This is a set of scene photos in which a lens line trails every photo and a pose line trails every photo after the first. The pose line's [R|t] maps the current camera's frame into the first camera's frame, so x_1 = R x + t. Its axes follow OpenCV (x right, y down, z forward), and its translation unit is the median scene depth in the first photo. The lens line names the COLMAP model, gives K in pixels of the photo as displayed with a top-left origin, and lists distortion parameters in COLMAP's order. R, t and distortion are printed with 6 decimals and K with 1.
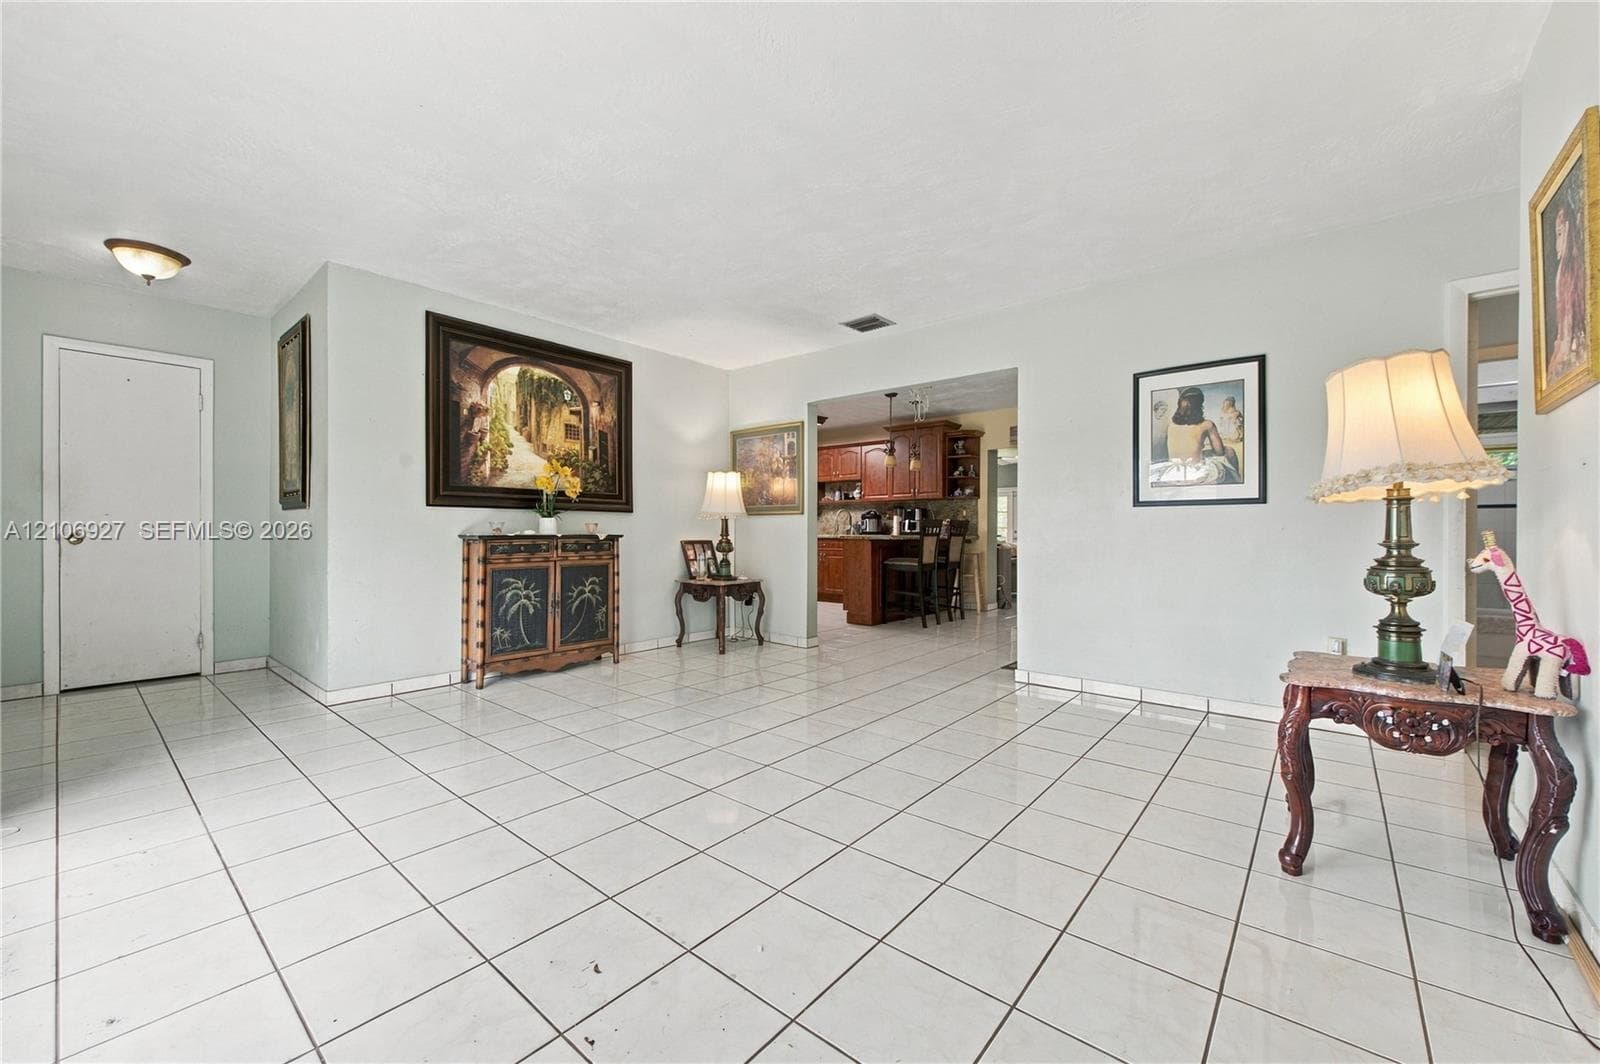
lens RADIAL K [[639.7, 0, 793.9], [0, 639.7, 533.7], [0, 0, 1]] dist [0.010797, 0.000275]
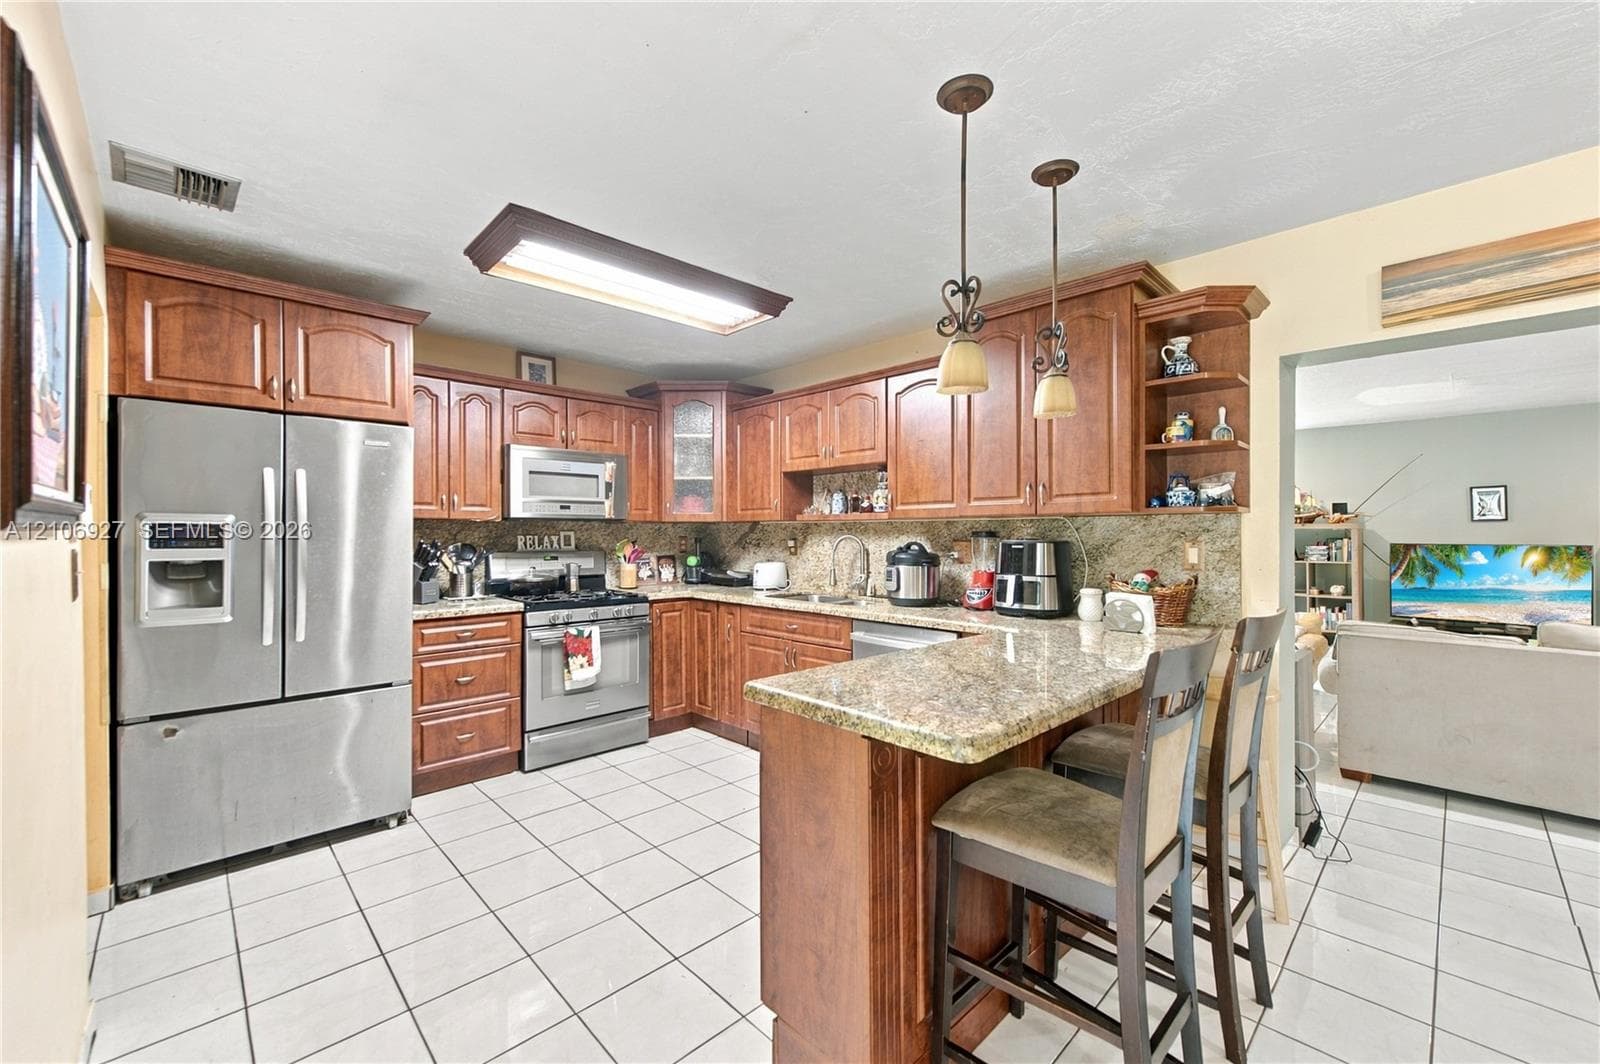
lens RADIAL K [[639.7, 0, 807.9], [0, 639.7, 531.5], [0, 0, 1]] dist [0.010797, 0.000275]
pose [[0.995536, -0.009362, -0.093920, 0.095080], [0.009693, 0.999948, 0.003067, -0.044862], [0.093886, -0.003964, 0.995575, 0.614176]]
